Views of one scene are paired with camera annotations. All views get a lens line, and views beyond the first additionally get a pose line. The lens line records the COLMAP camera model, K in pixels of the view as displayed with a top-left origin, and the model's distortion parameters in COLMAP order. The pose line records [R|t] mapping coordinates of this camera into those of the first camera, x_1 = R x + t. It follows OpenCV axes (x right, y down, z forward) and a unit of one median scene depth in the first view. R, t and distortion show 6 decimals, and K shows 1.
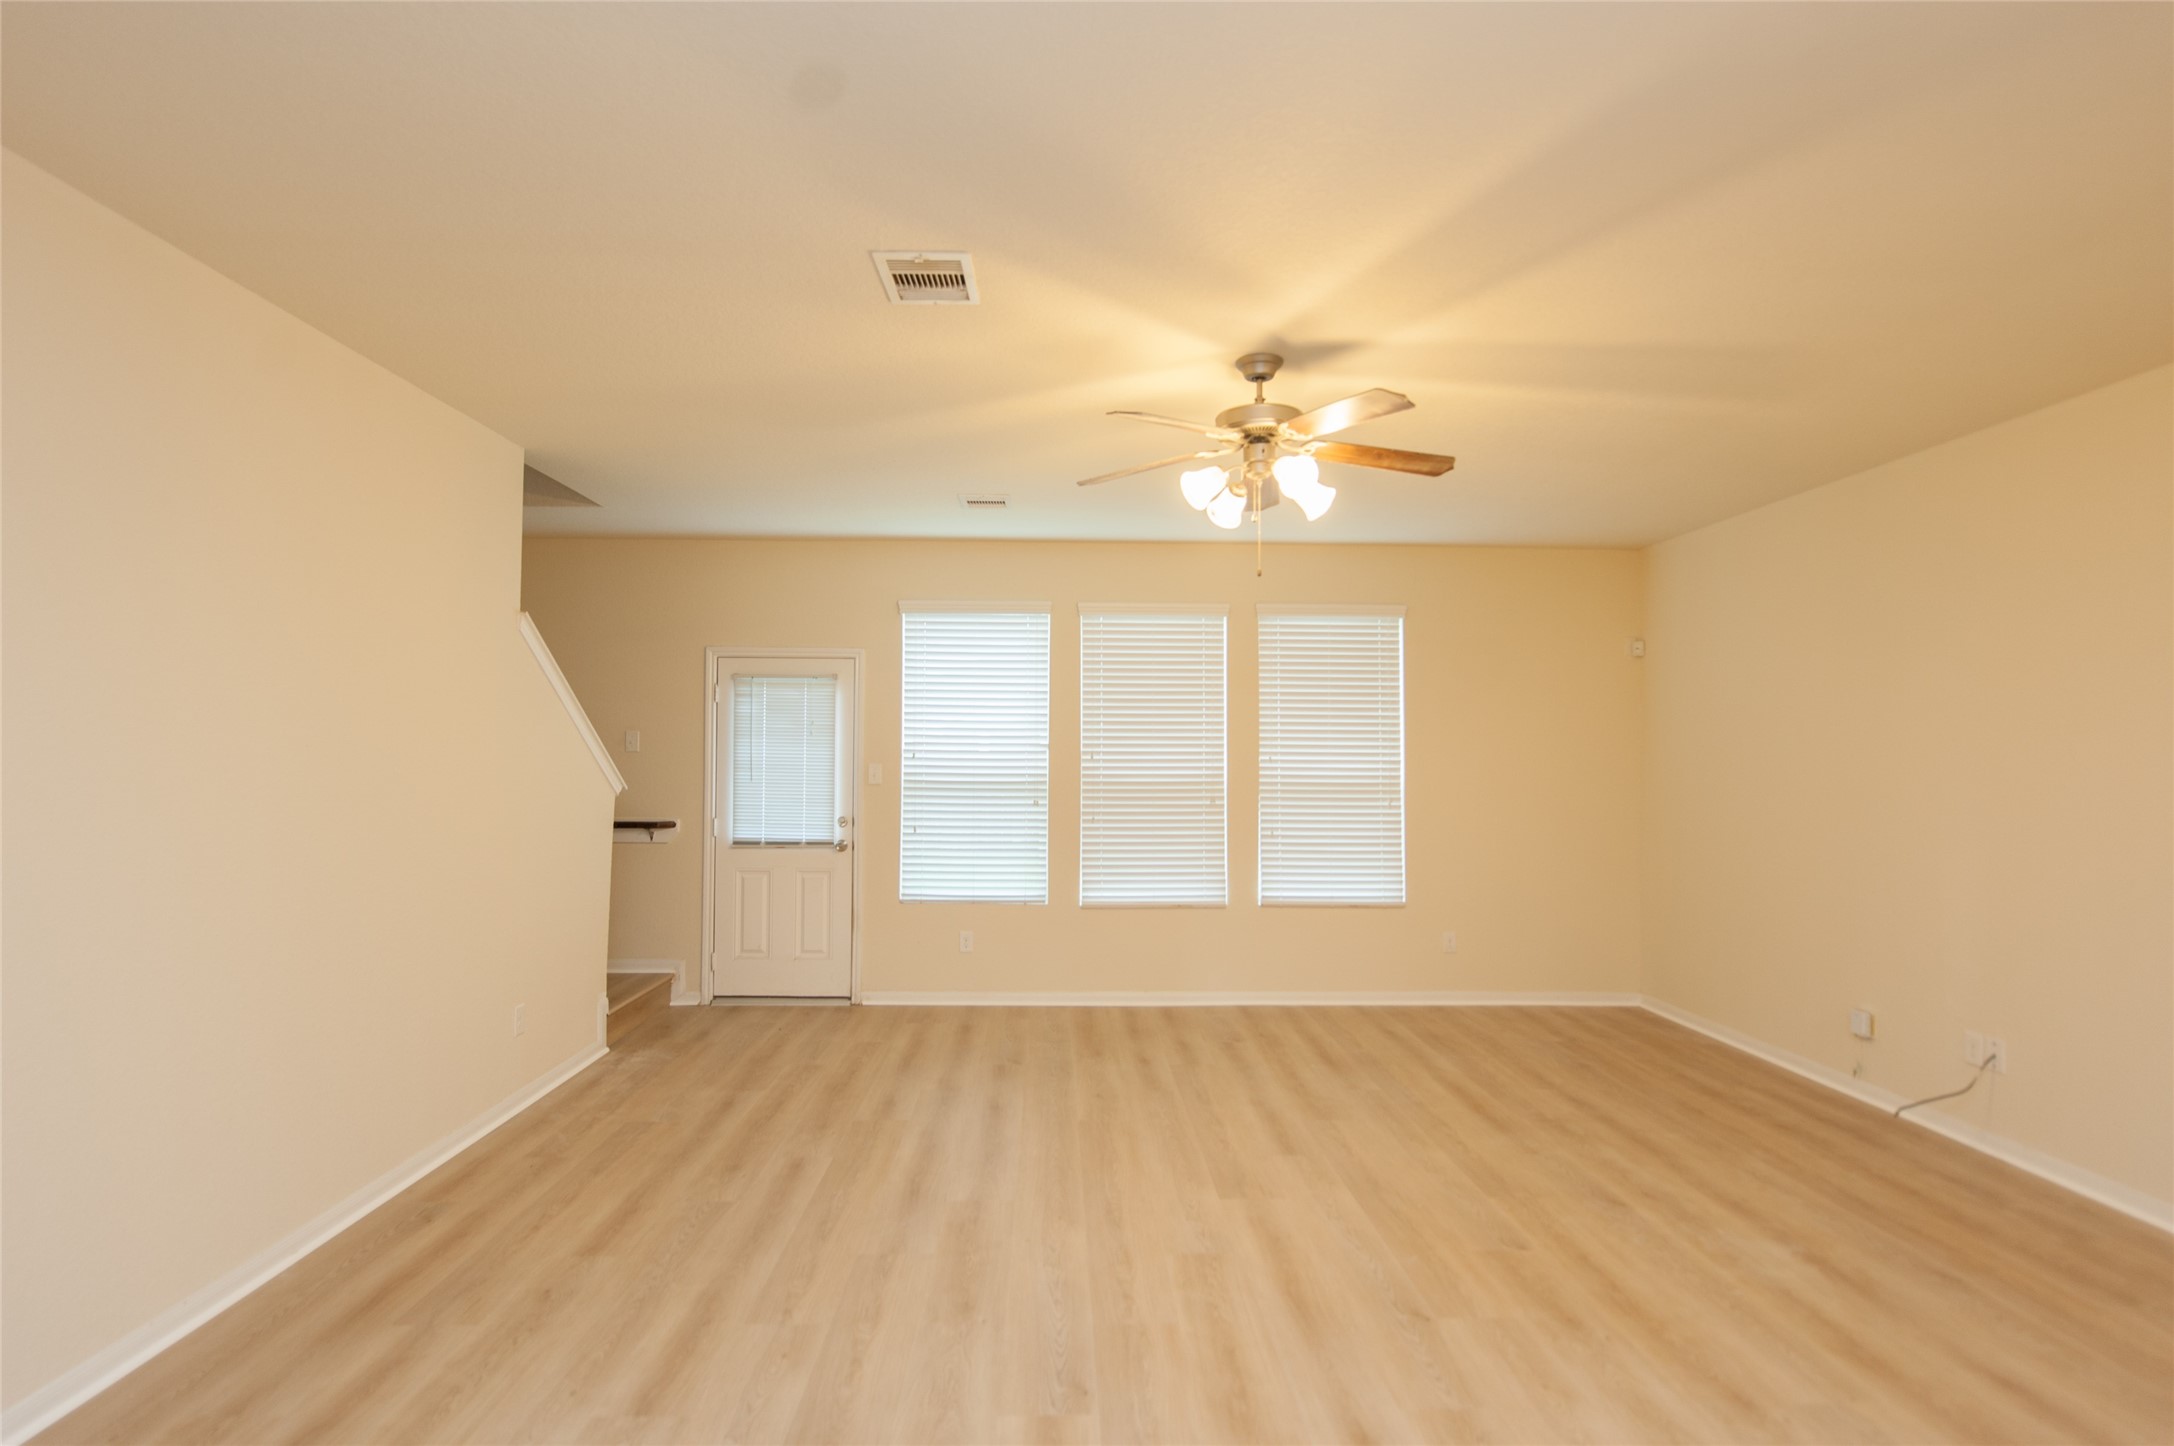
lens RADIAL K [[1054.5, 0, 1087.0], [0, 1054.5, 723.0], [0, 0, 1]] dist [-0.000320, -0.000239]
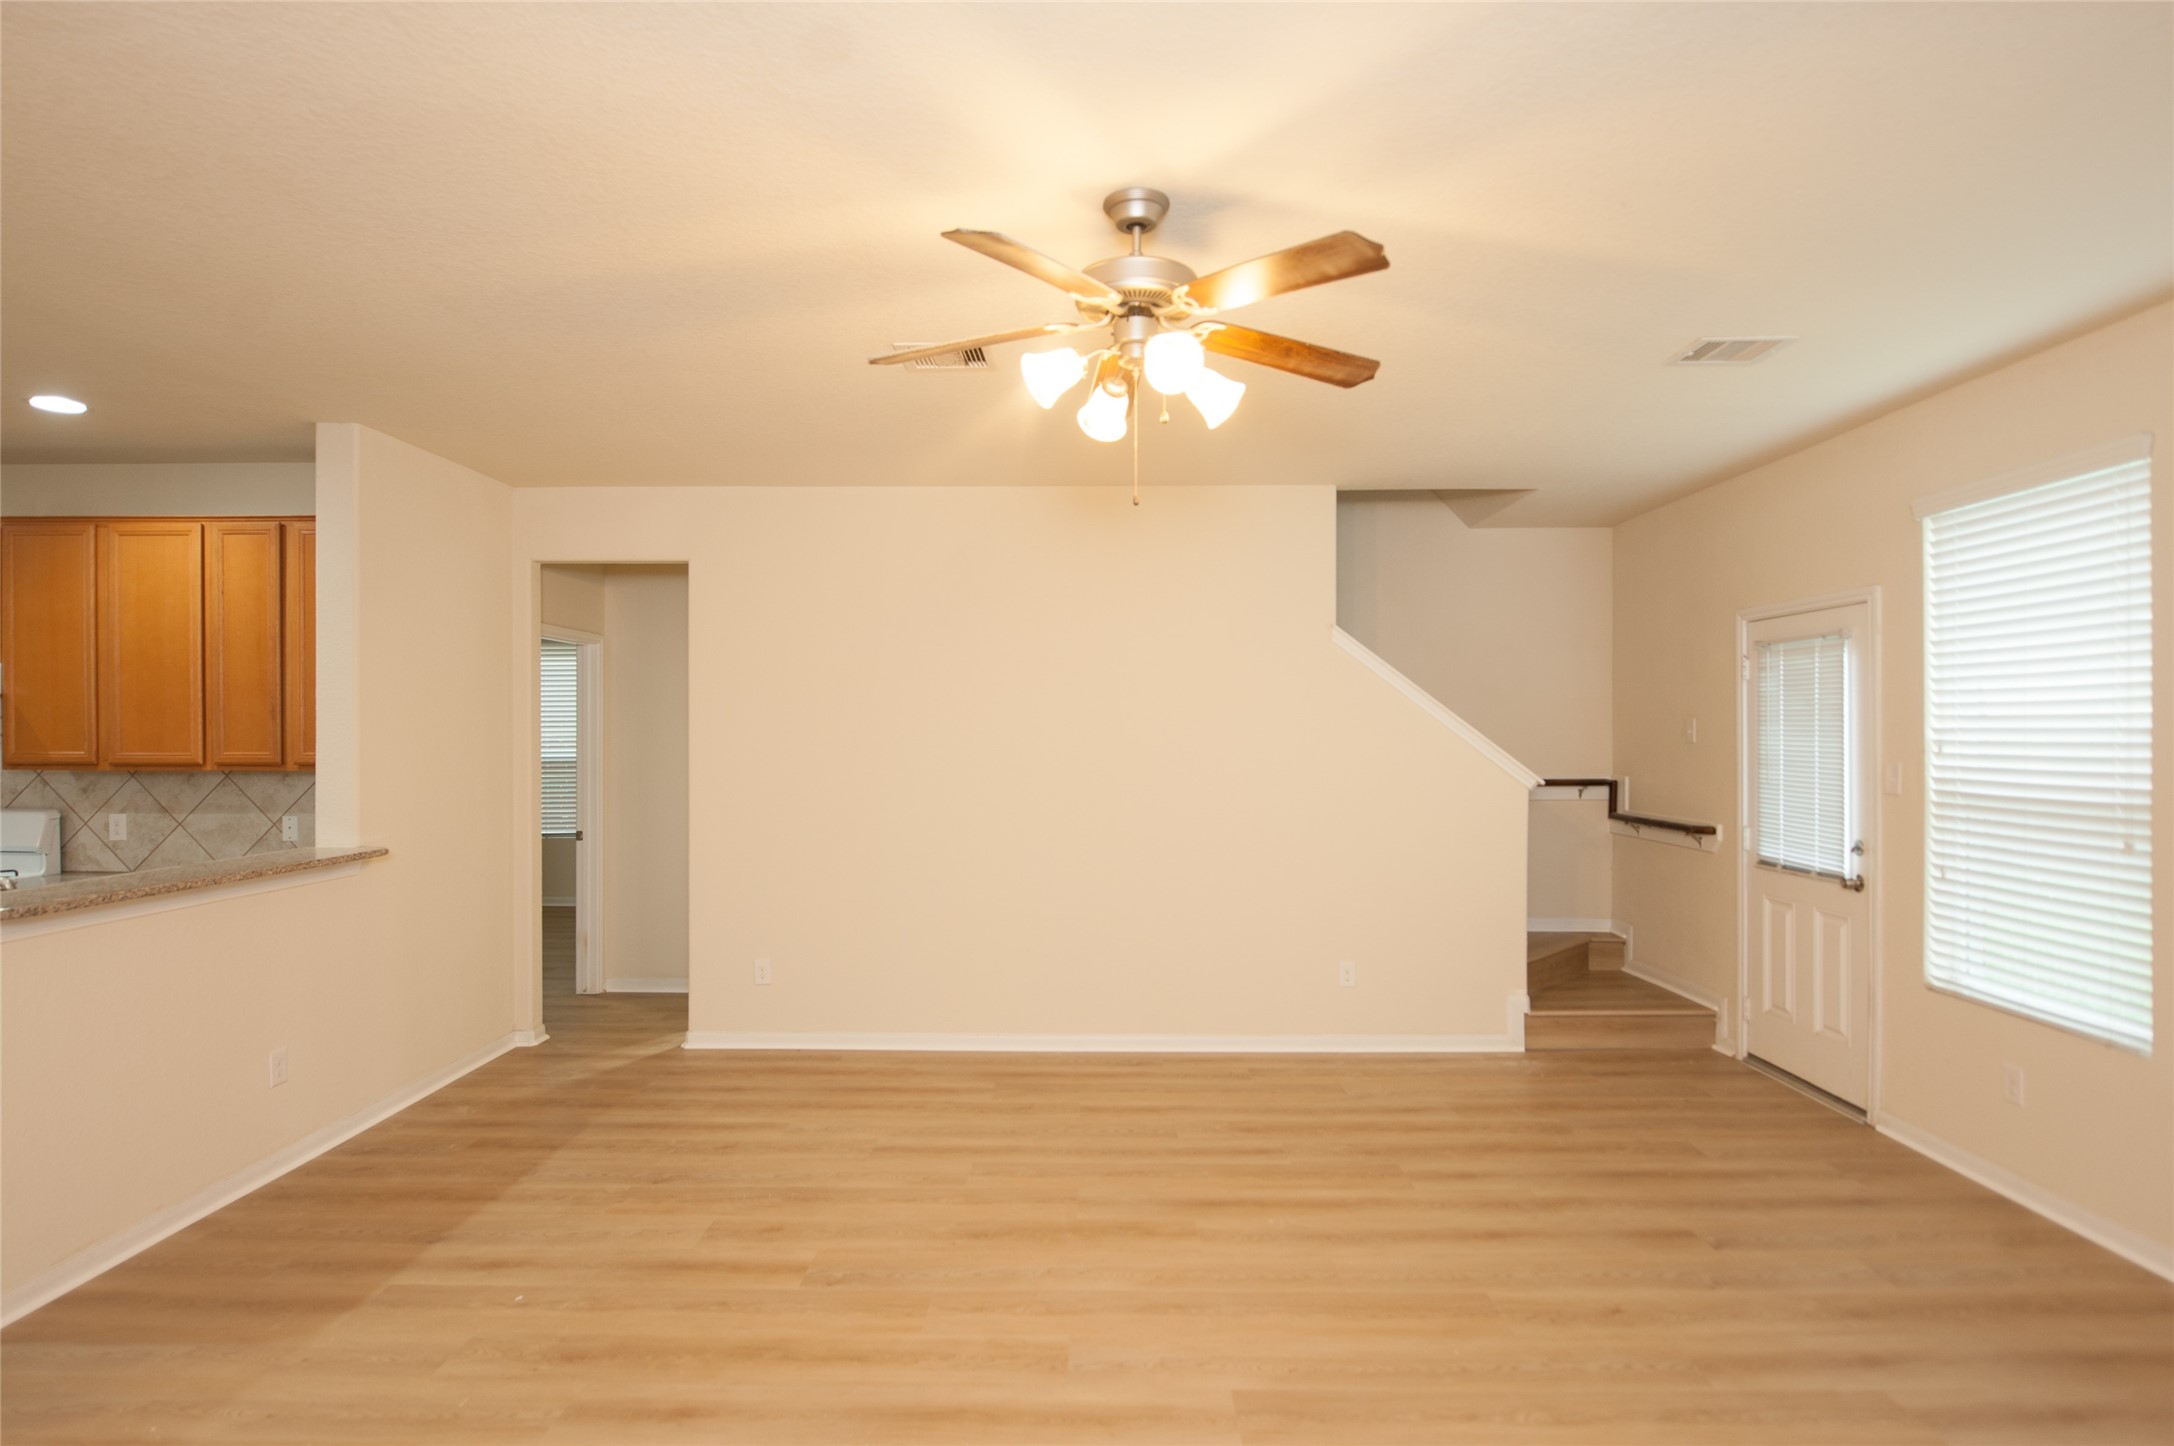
lens RADIAL K [[1101.7, 0, 1067.1], [0, 1101.7, 730.2], [0, 0, 1]] dist [-0.002855, -0.001489]
pose [[-0.049947, -0.009835, -0.998703, 0.858758], [0.033241, 0.999381, -0.011504, 0.018022], [0.998199, -0.033773, -0.049590, 0.934458]]
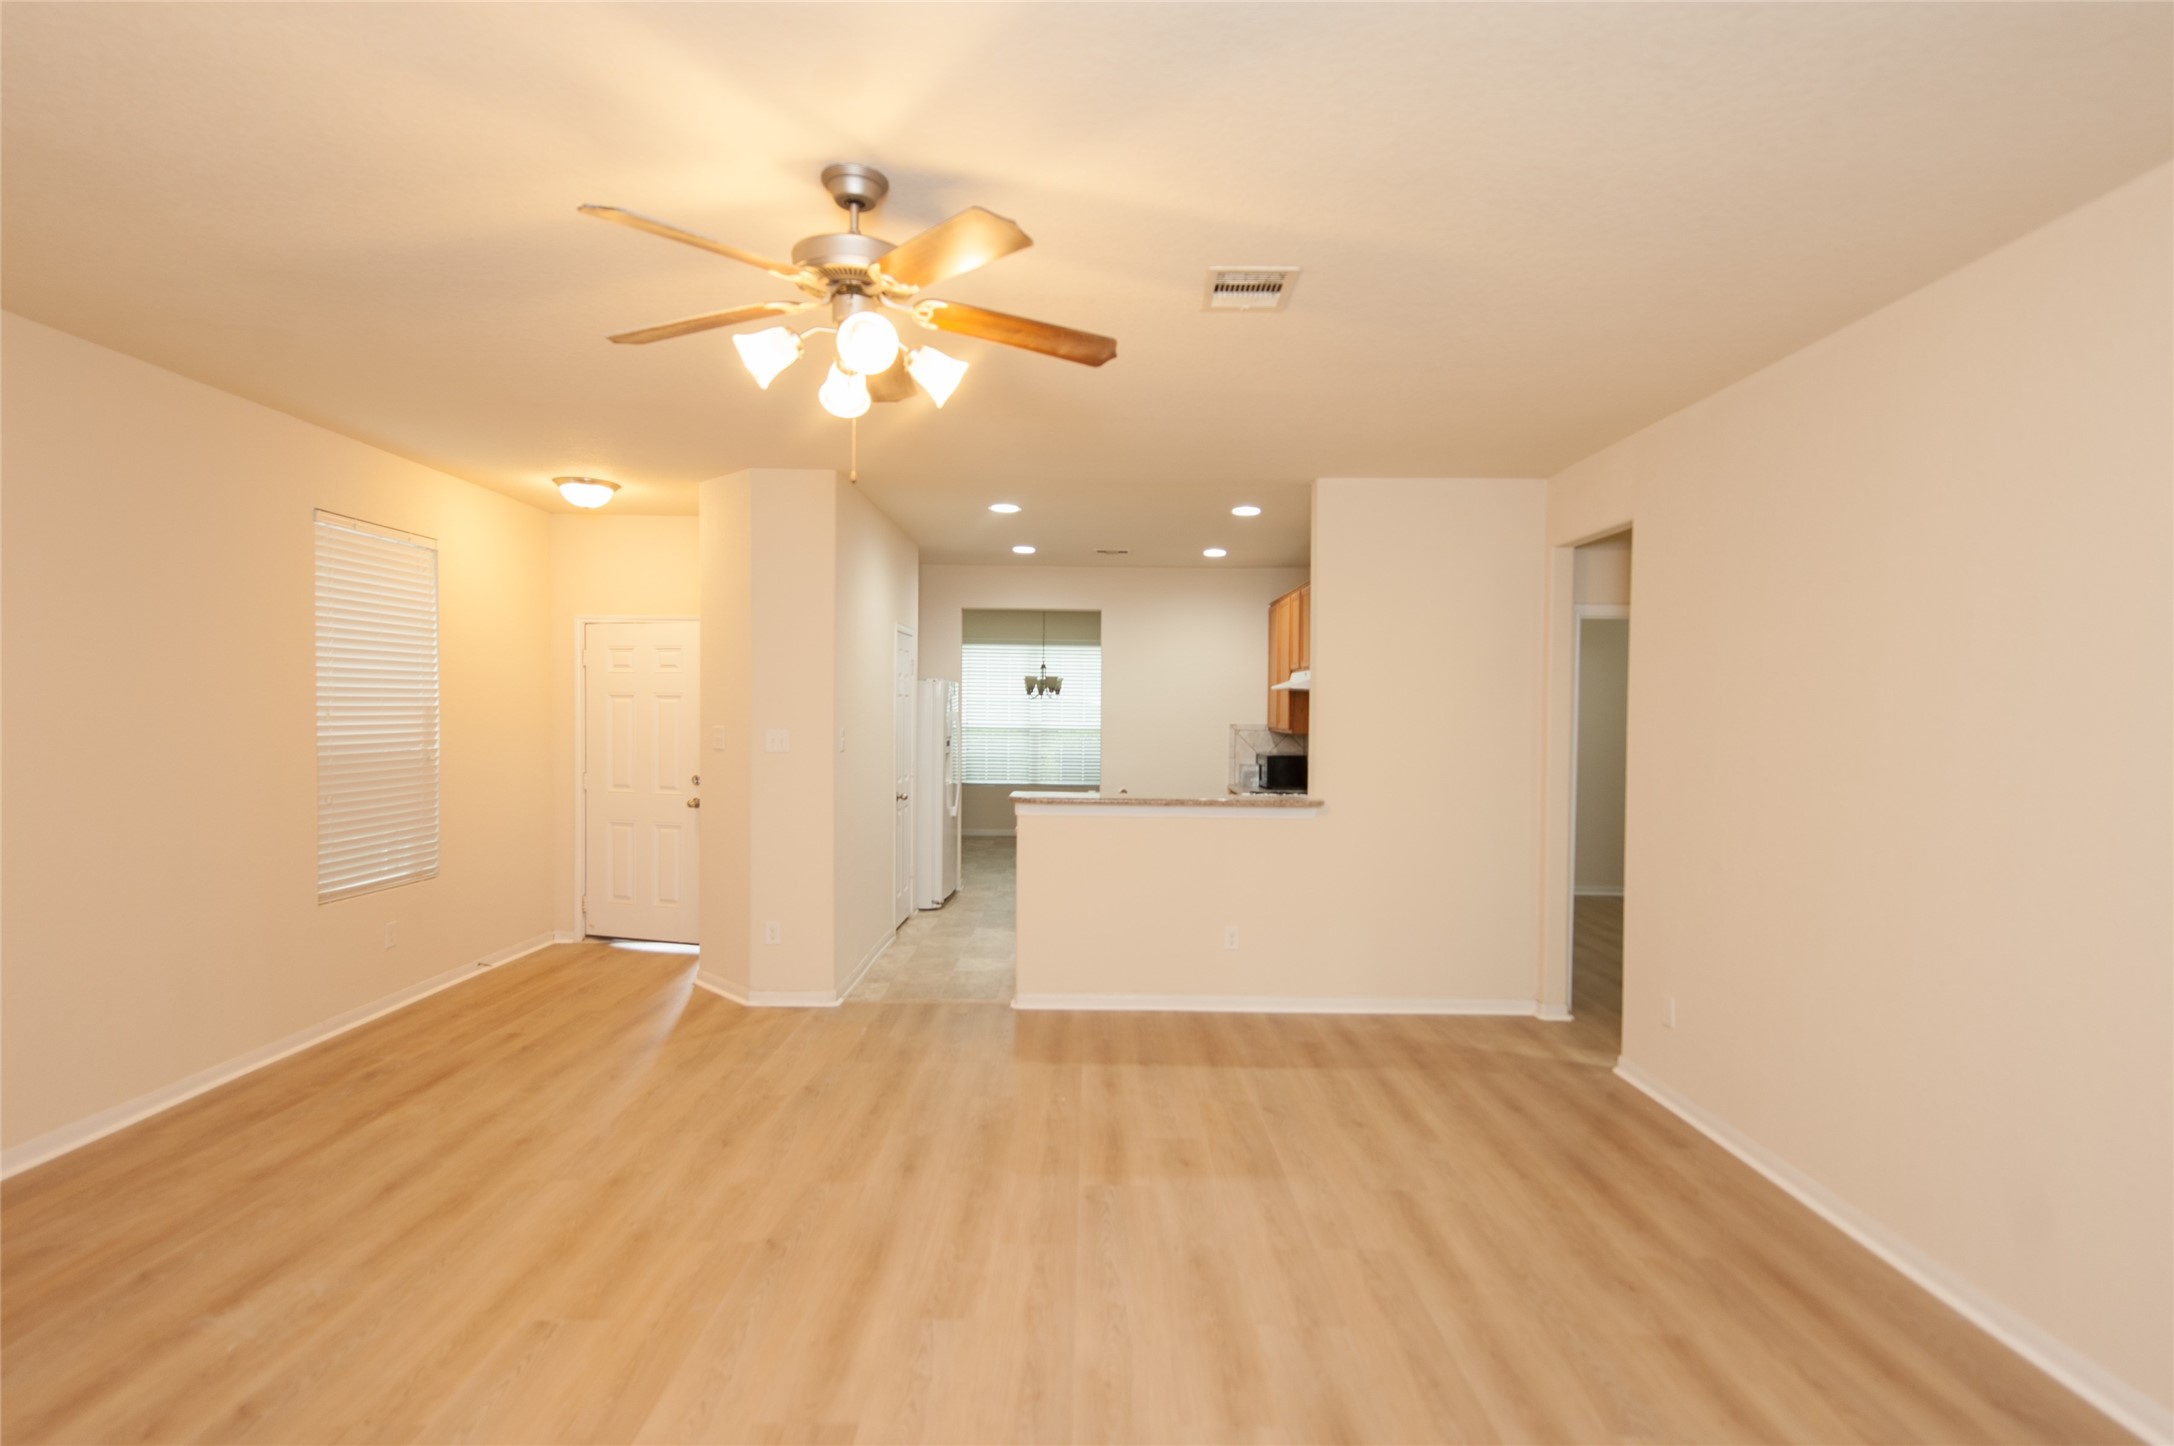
lens RADIAL K [[1054.5, 0, 1087.0], [0, 1054.5, 723.0], [0, 0, 1]] dist [-0.000320, -0.000239]
pose [[-0.999080, -0.018989, 0.038441, -0.028502], [-0.019827, 0.999571, -0.021535, 0.037915], [-0.038016, -0.022278, -0.999029, 1.631793]]
